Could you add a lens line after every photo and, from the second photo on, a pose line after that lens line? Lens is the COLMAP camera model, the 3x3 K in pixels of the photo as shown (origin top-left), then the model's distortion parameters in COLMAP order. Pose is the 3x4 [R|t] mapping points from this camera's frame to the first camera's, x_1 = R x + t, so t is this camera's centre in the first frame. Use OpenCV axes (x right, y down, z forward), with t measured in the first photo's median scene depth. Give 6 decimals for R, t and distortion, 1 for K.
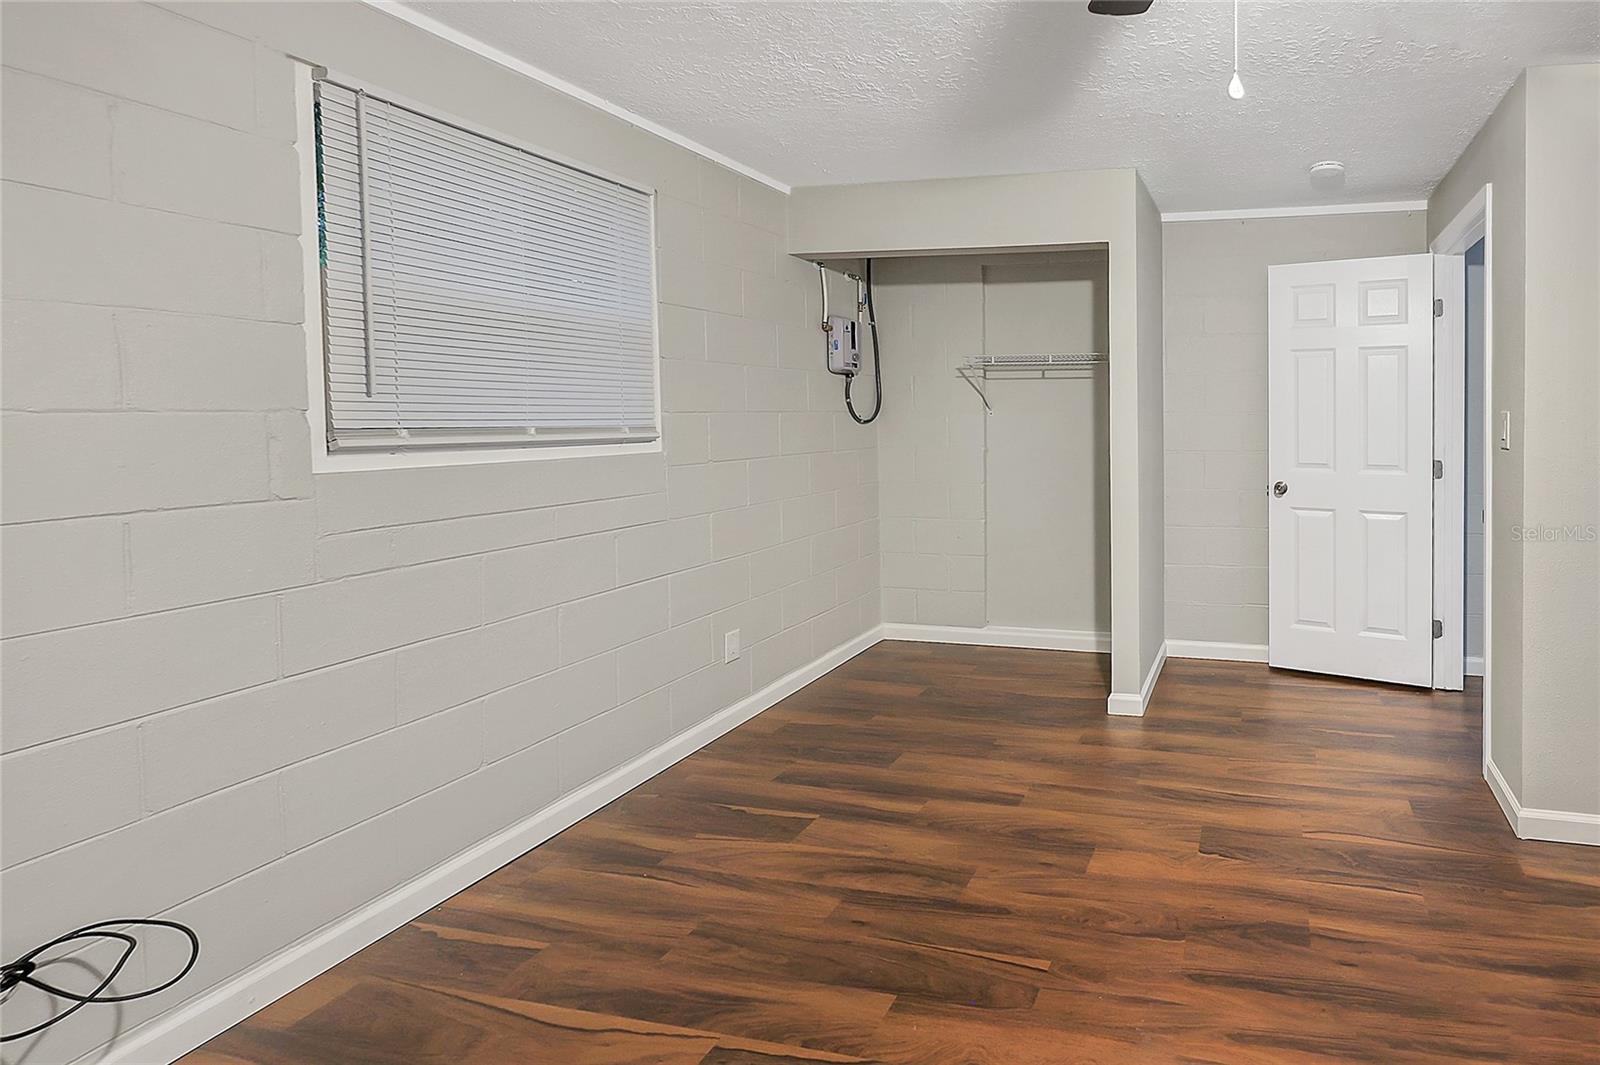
lens RADIAL K [[637.8, 0, 954.7], [0, 637.8, 439.7], [0, 0, 1]] dist [-0.000113, 0.000068]
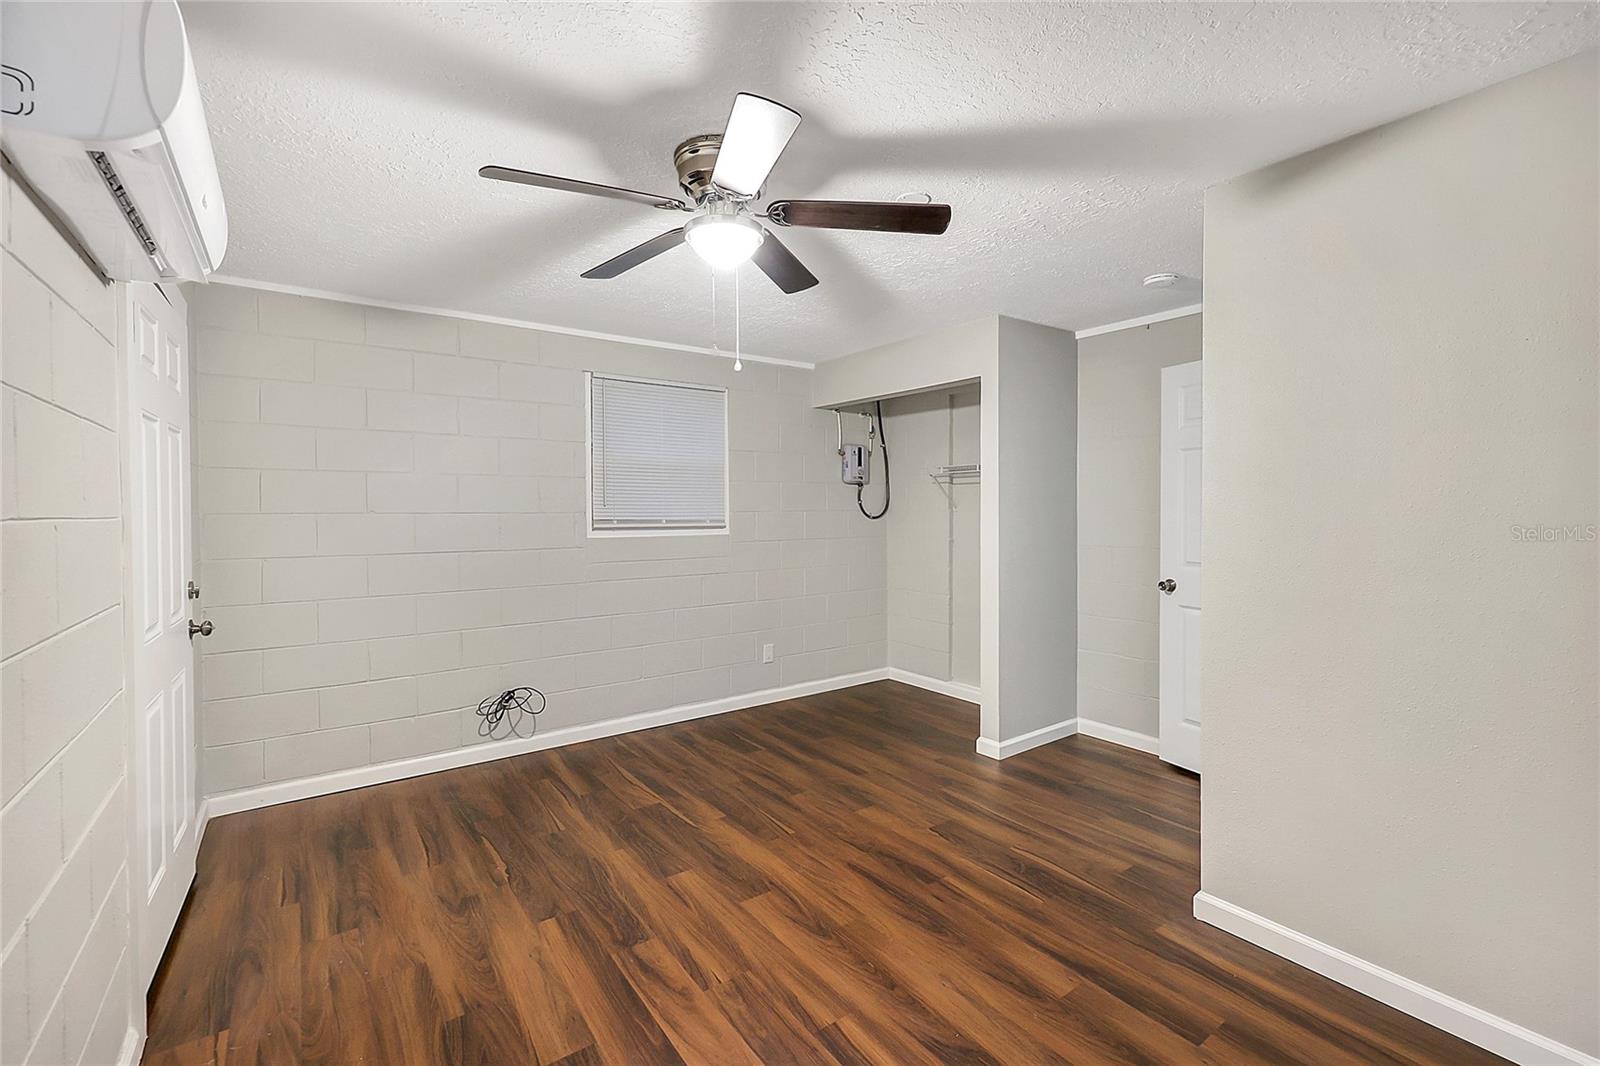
lens RADIAL K [[684.9, 0, 800.0], [0, 684.9, 533.0], [0, 0, 1]] dist [-0.000700, -0.000150]
pose [[0.716872, 0.020900, -0.696892, 1.072456], [-0.022272, 0.999727, 0.007072, -0.002607], [0.696849, 0.010452, 0.717141, -0.244075]]
